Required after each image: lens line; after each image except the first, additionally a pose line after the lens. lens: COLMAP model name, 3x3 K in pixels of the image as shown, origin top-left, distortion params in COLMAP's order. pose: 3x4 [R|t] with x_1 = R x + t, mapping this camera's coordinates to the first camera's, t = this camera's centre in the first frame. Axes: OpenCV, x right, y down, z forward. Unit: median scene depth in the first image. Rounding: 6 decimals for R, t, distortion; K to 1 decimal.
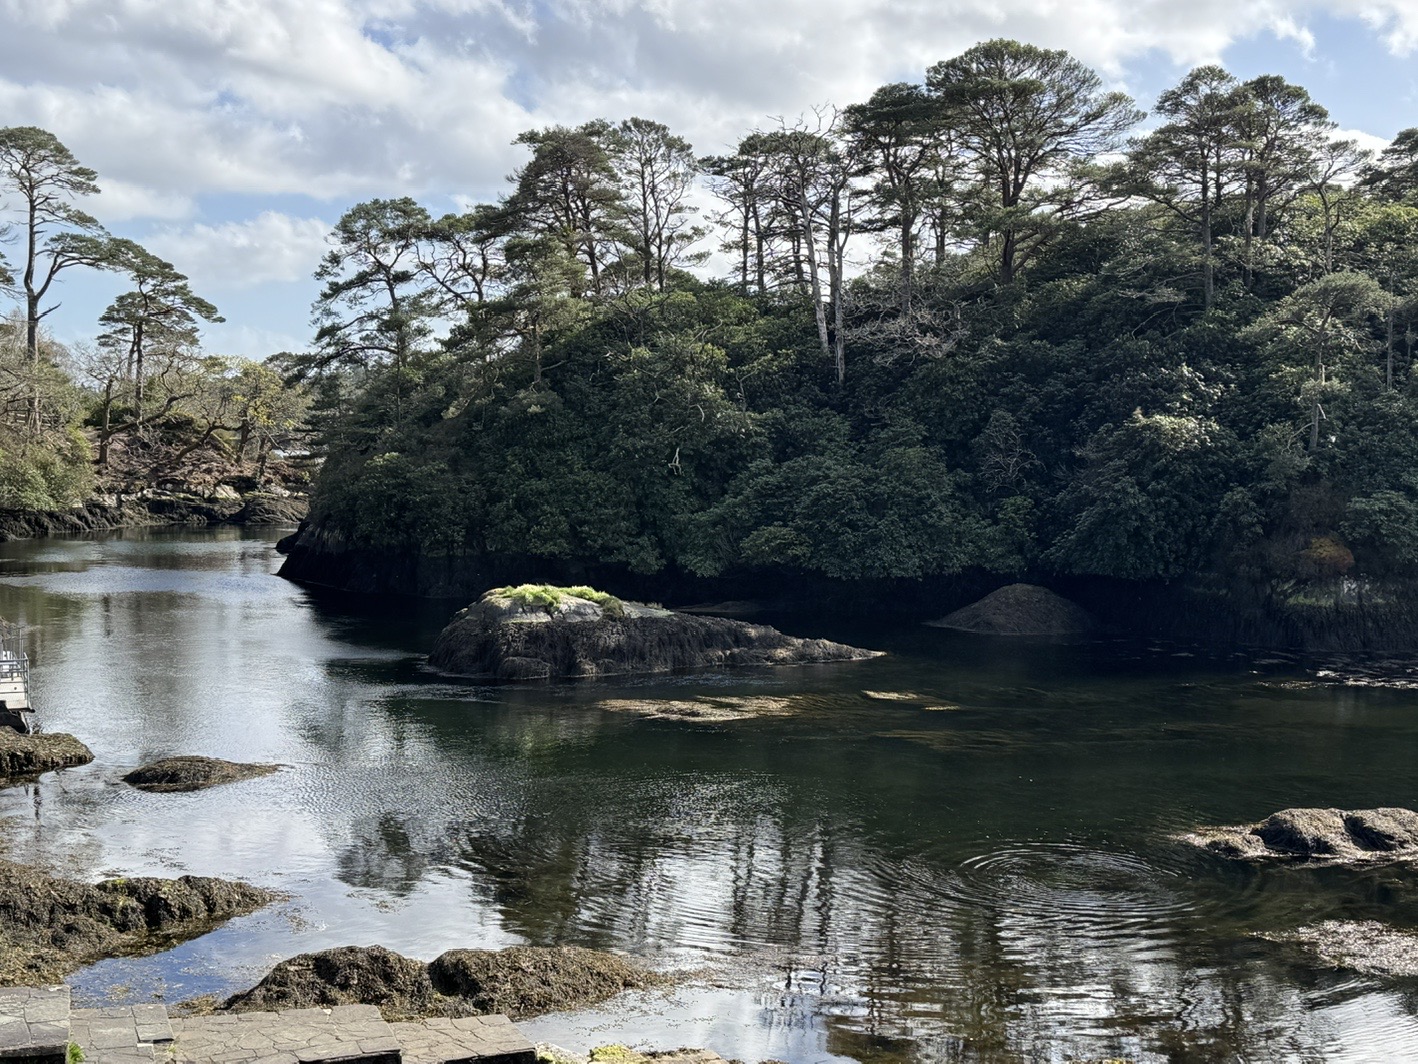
lens RADIAL K [[1804.2, 0, 711.0], [0, 1804.2, 533.1], [0, 0, 1]] dist [0.091765, 0.000000]
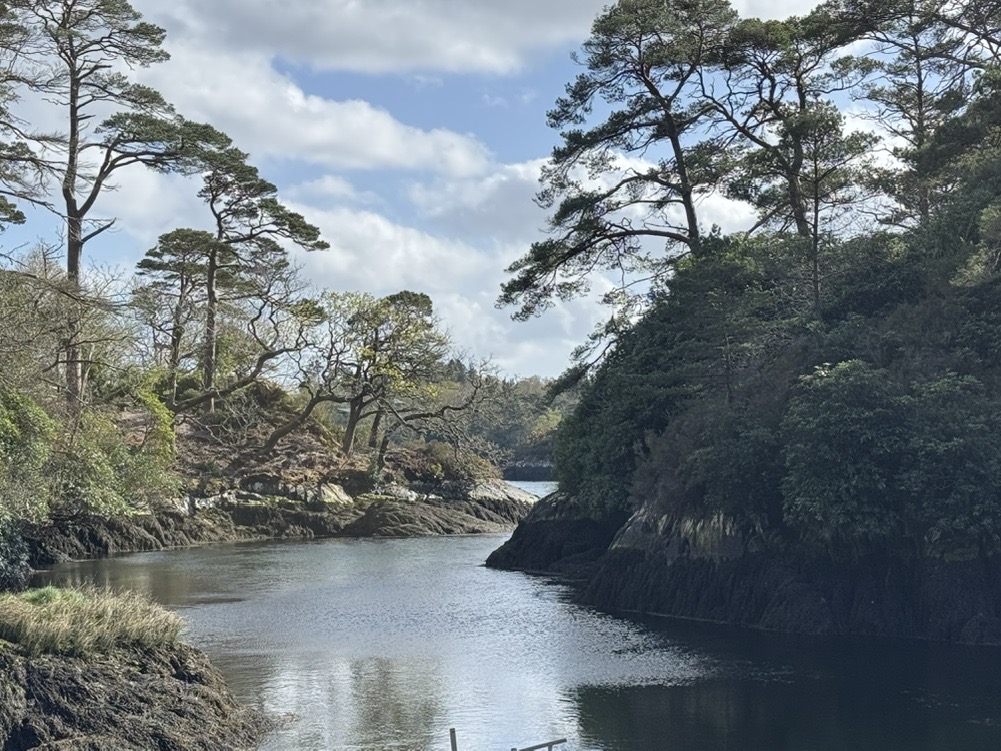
lens RADIAL K [[2110.8, 0, 501.2], [0, 2110.8, 375.1], [0, 0, 1]] dist [0.176692, 0.000000]
pose [[0.993178, -0.026216, -0.113620, -0.119783], [0.015669, 0.995567, -0.092740, 0.008102], [0.115547, 0.090327, 0.989187, 0.229531]]
